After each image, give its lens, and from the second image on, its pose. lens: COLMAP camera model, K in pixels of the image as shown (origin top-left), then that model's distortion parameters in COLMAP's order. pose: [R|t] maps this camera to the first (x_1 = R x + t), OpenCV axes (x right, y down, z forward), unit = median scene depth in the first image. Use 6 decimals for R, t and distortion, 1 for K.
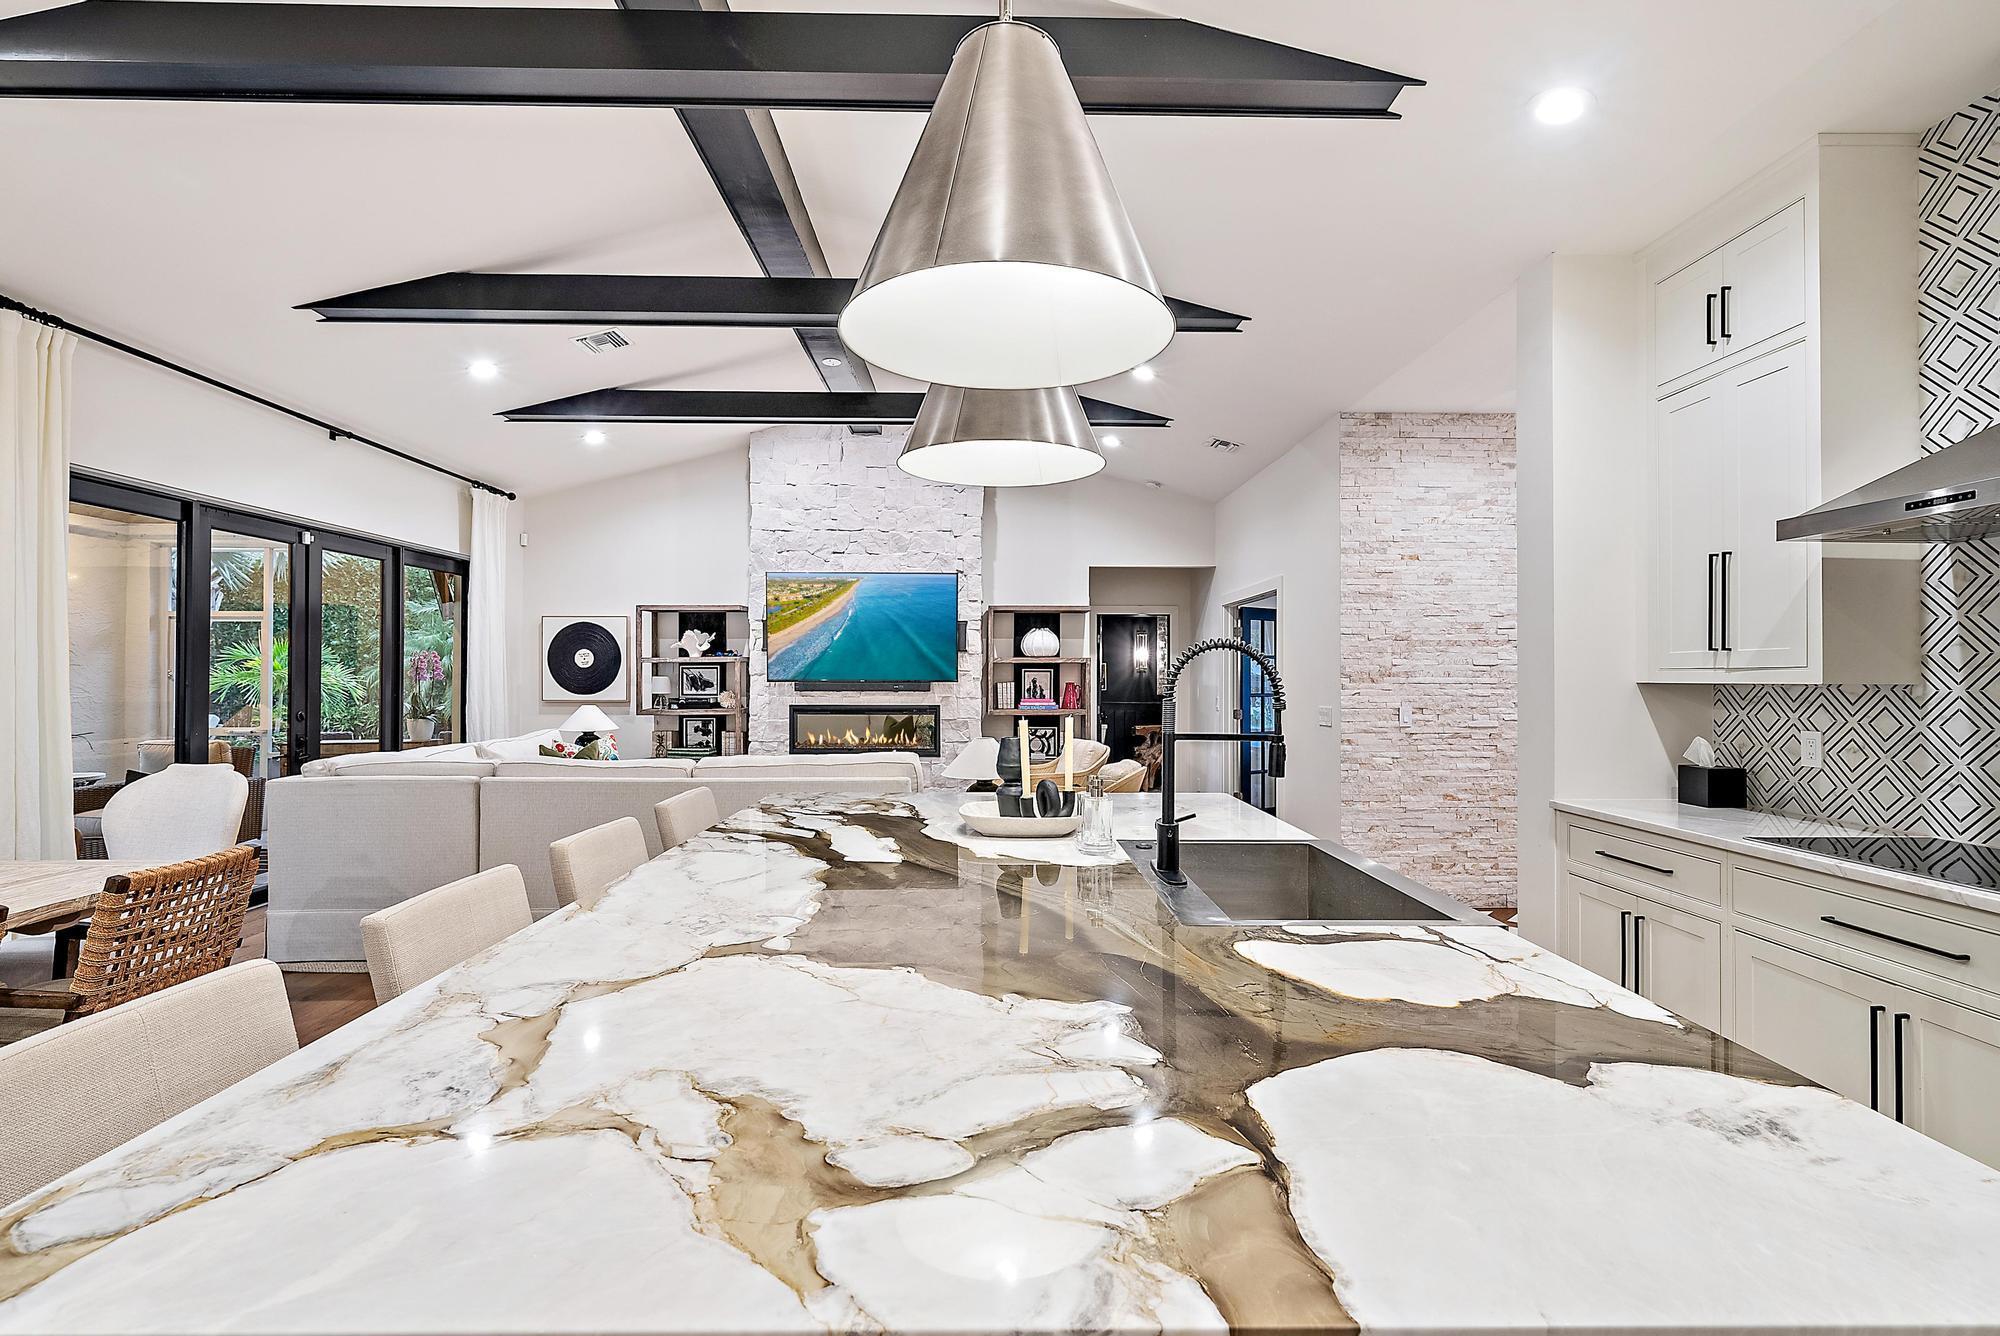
lens RADIAL K [[902.1, 0, 996.0], [0, 902.1, 666.5], [0, 0, 1]] dist [0.000575, -0.000176]
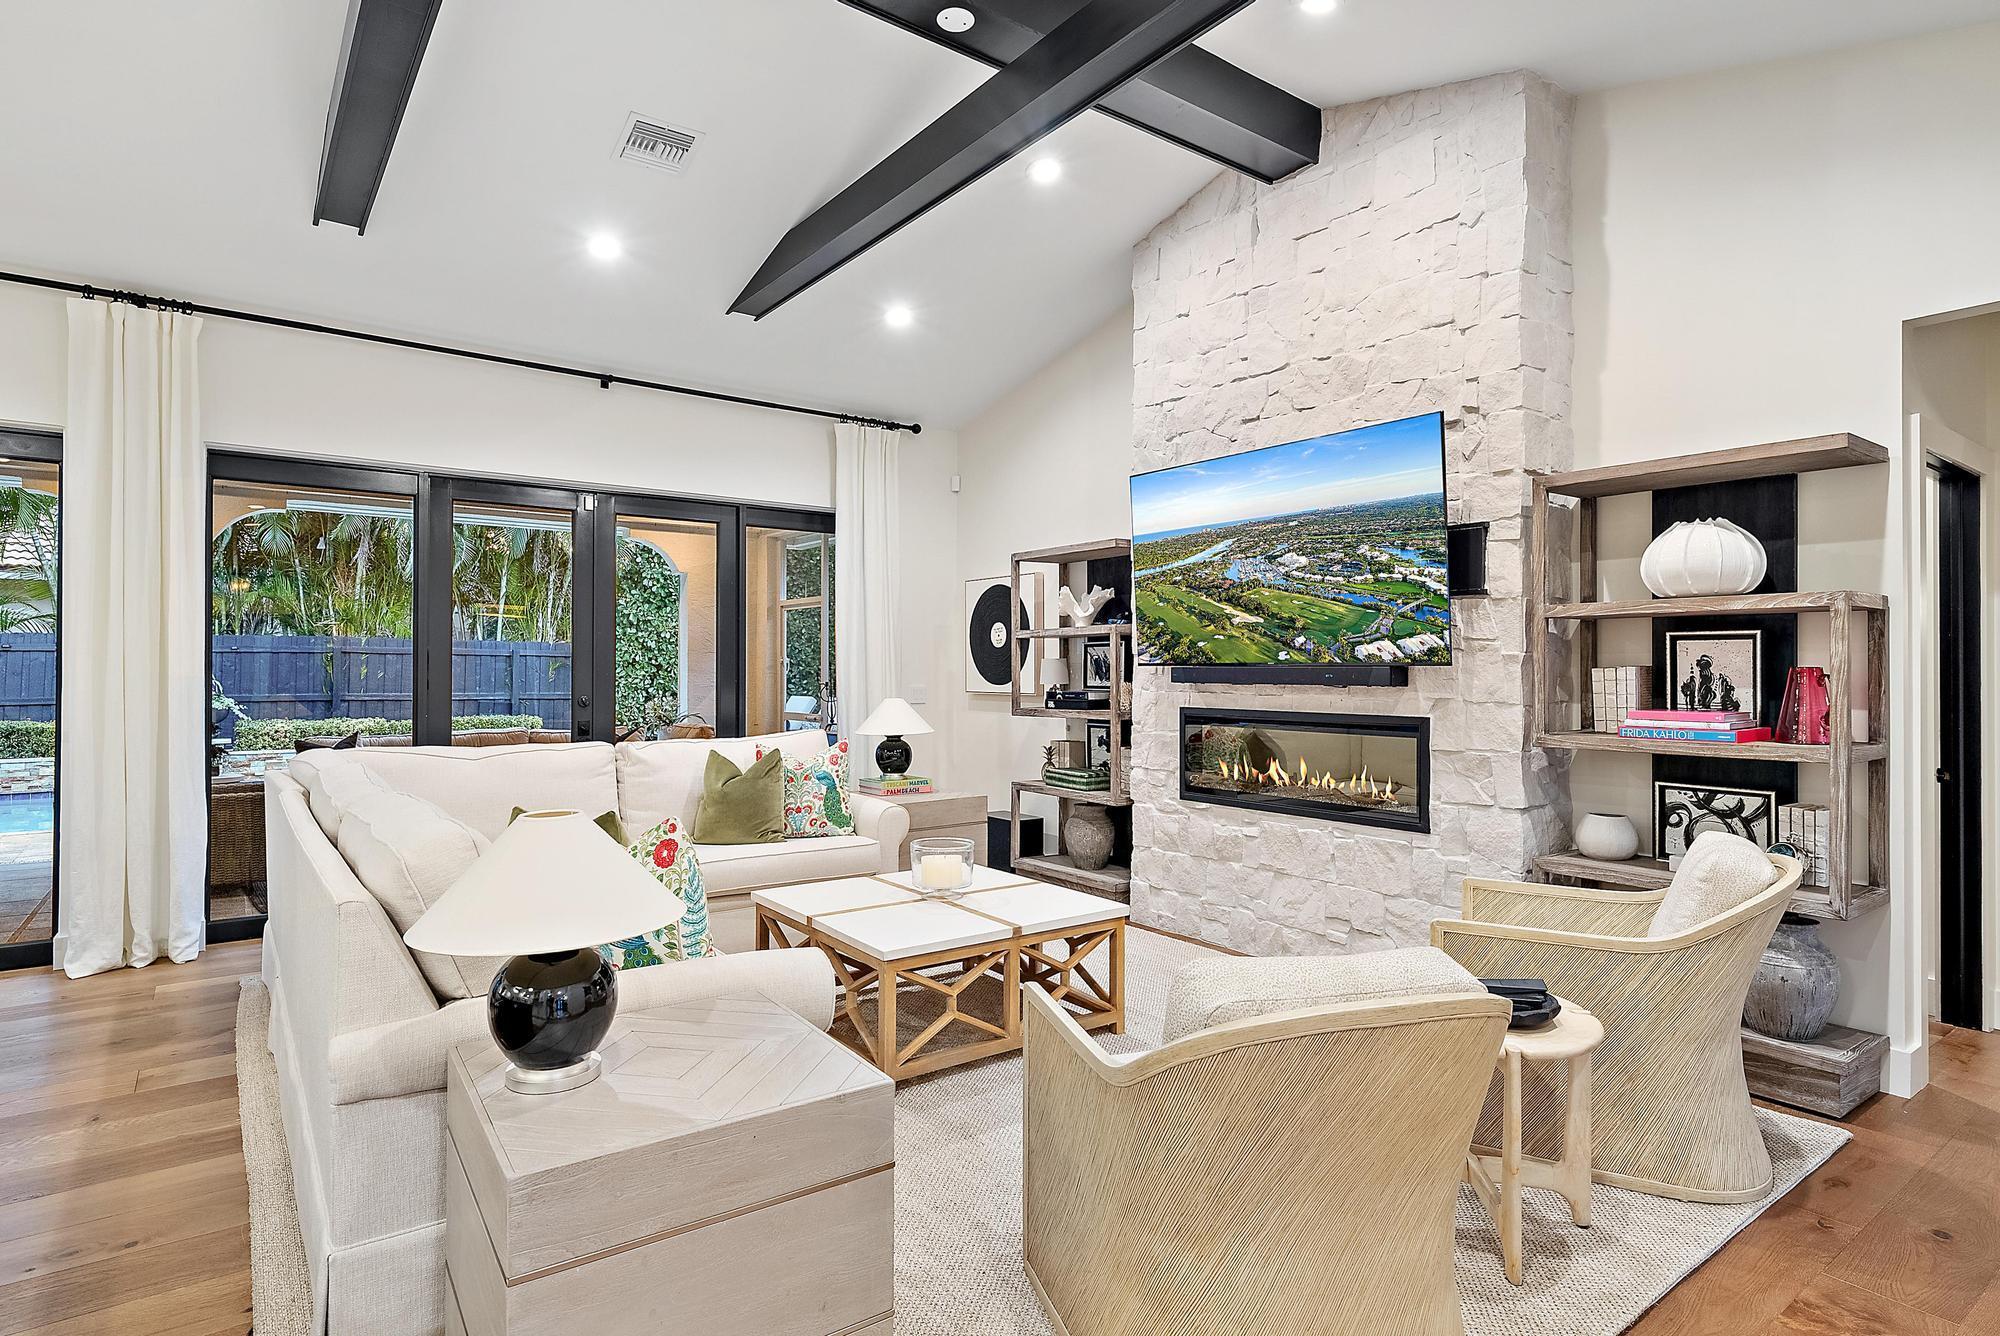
lens RADIAL K [[1040.4, 0, 1001.3], [0, 1040.4, 660.3], [0, 0, 1]] dist [0.000107, 0.000995]
pose [[0.585186, -0.006487, -0.810873, 0.231415], [0.006044, 0.999975, -0.003637, 0.015074], [0.810877, -0.002773, 0.585211, 0.529298]]
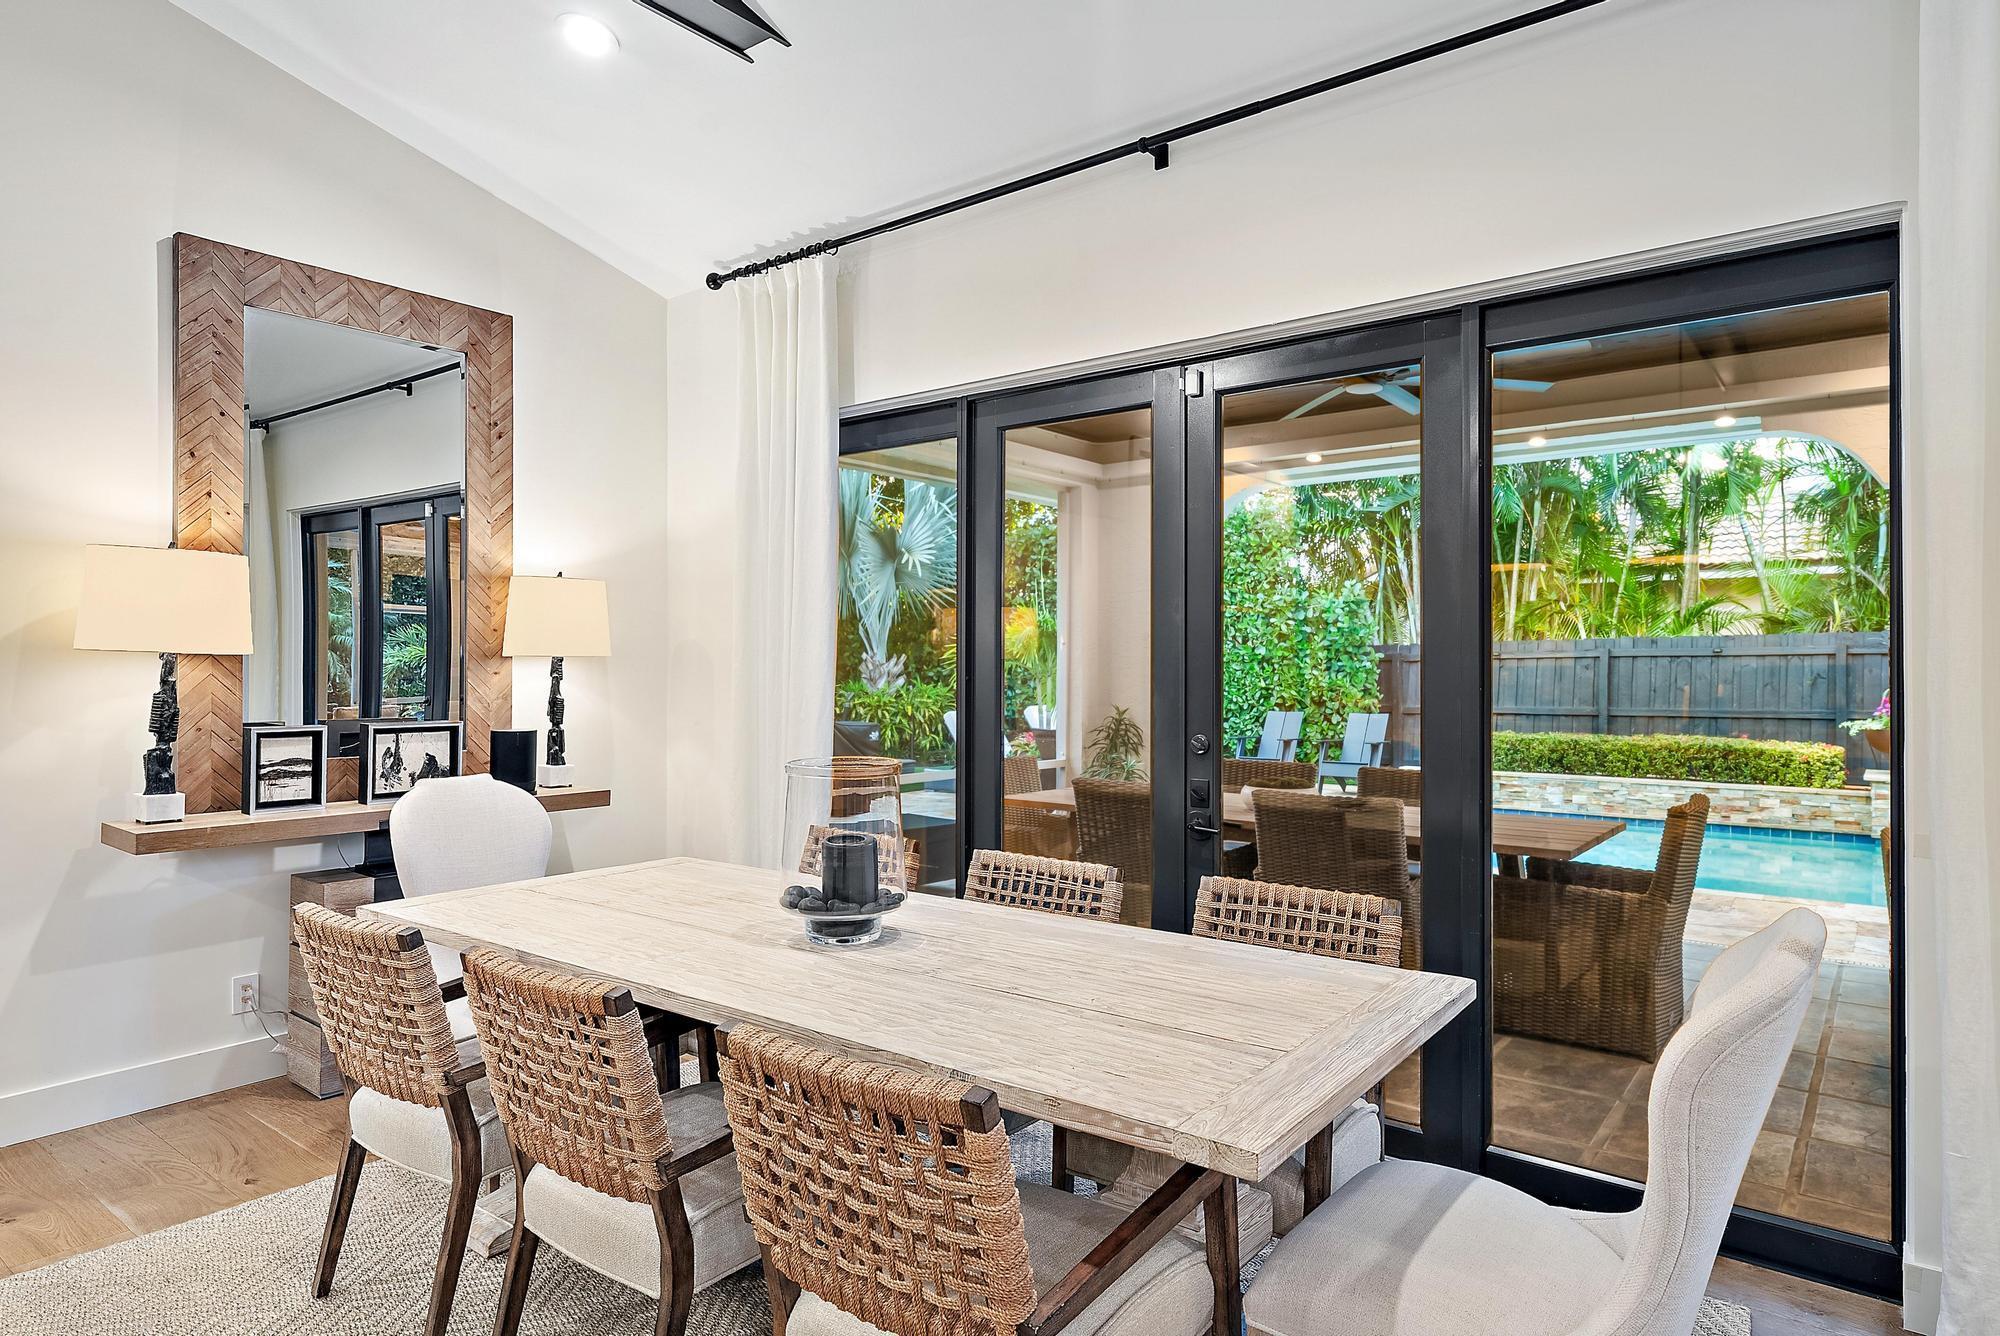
lens RADIAL K [[1146.7, 0, 1001.2], [0, 1146.7, 654.5], [0, 0, 1]] dist [0.006927, 0.000199]
pose [[-0.629976, -0.009973, -0.776551, -0.150222], [0.006554, 0.999814, -0.018157, 0.005346], [0.776587, -0.016528, -0.629793, 0.450499]]
